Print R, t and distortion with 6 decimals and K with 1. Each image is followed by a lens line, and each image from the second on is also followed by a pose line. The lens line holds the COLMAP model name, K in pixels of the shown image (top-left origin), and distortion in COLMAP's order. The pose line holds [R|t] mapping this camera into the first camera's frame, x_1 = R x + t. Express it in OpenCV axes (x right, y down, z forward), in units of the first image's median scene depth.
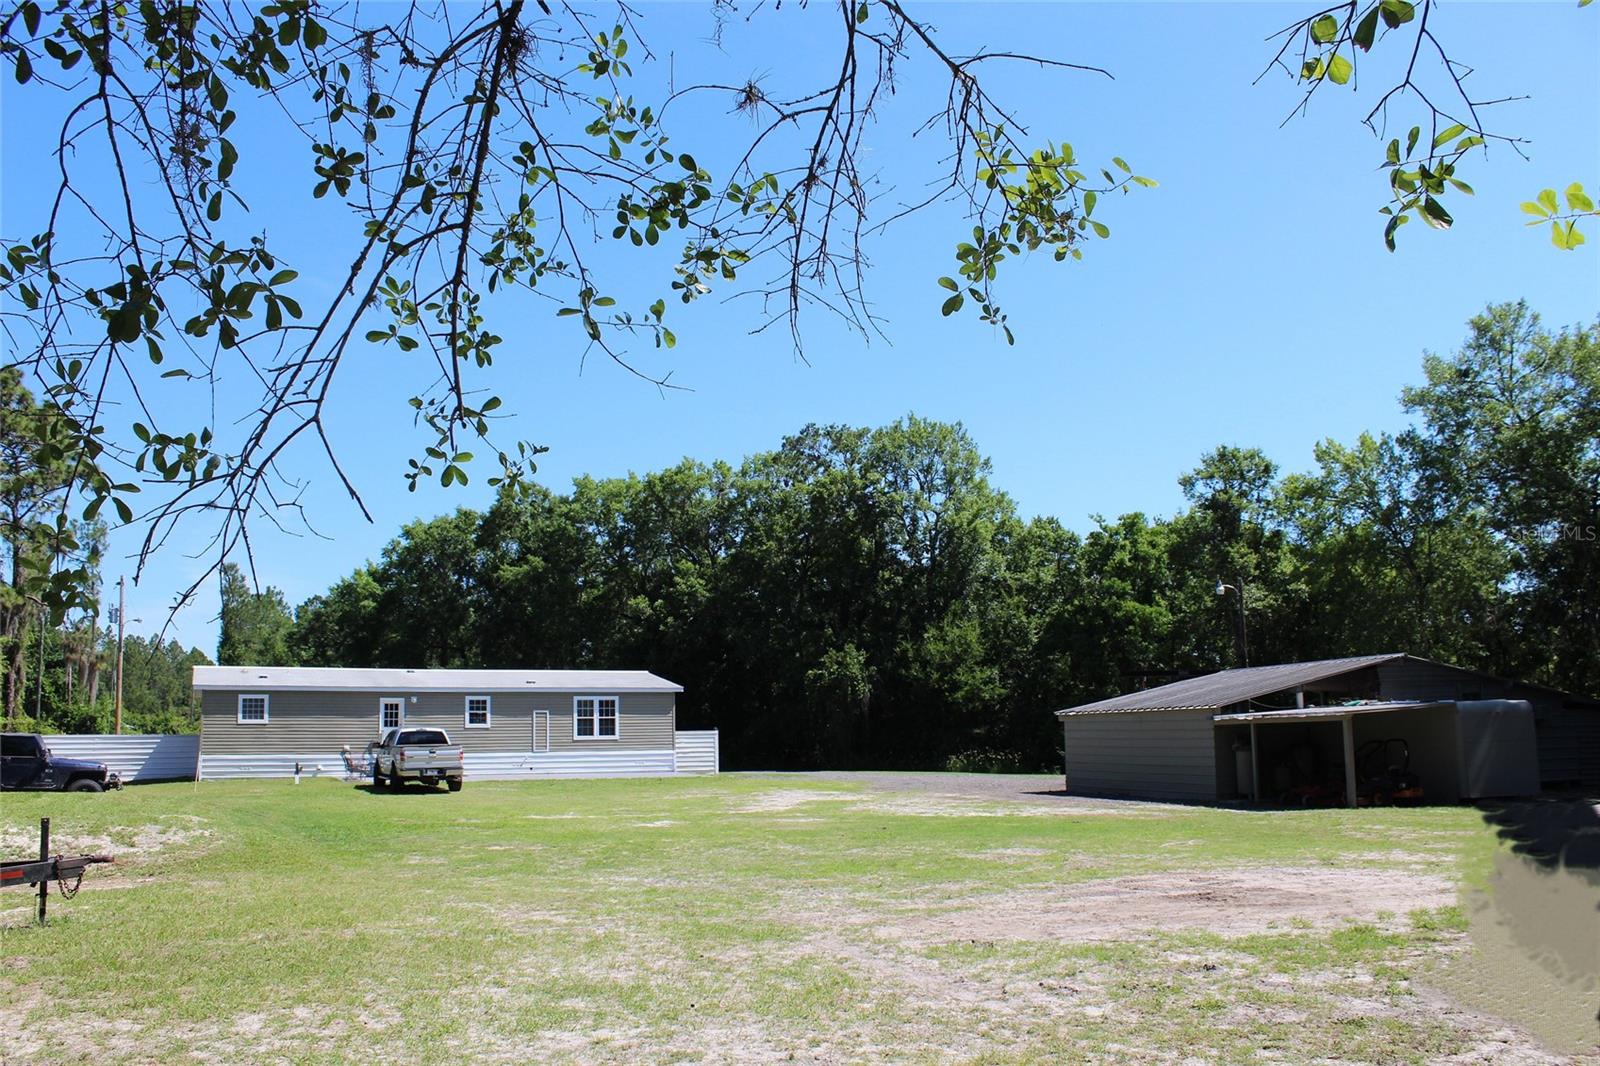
lens RADIAL K [[1320.9, 0, 791.3], [0, 1320.9, 536.0], [0, 0, 1]] dist [-0.123371, 0.062370]
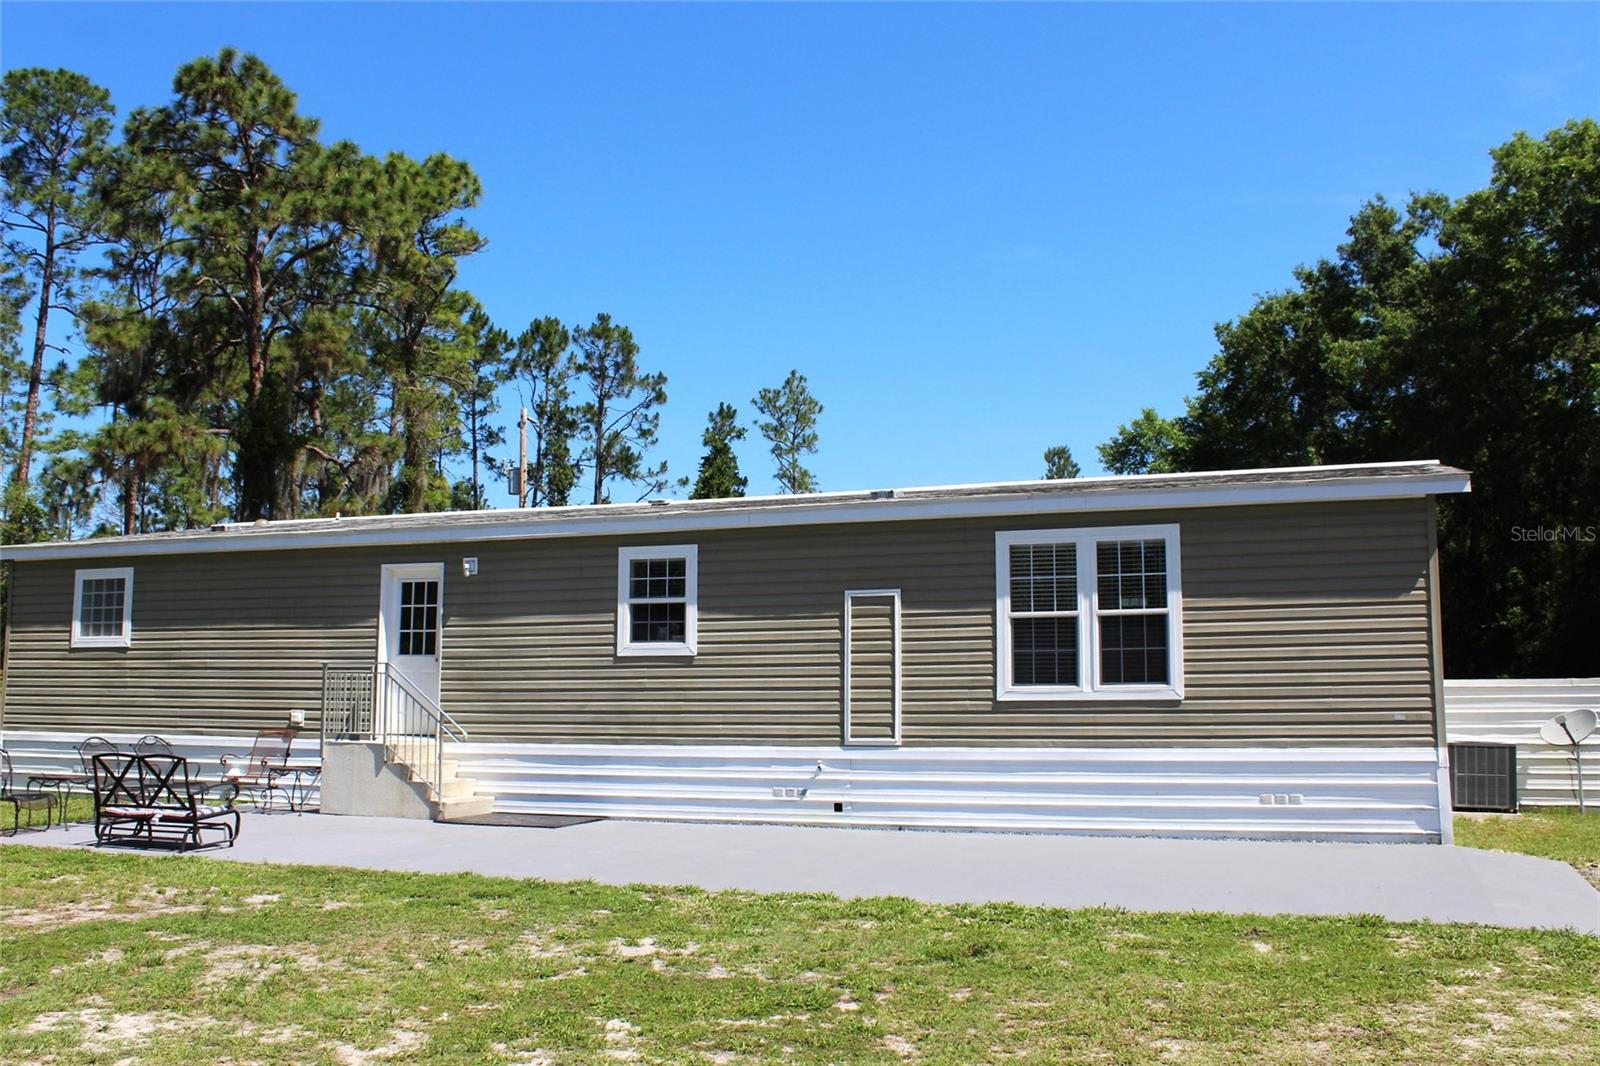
lens RADIAL K [[1472.1, 0, 790.8], [0, 1472.1, 532.1], [0, 0, 1]] dist [-0.103948, 0.000000]
pose [[0.710586, -0.067232, -0.700391, 0.007467], [0.091577, 0.995794, -0.002679, 0.119197], [0.697626, -0.062236, 0.713754, 0.768033]]
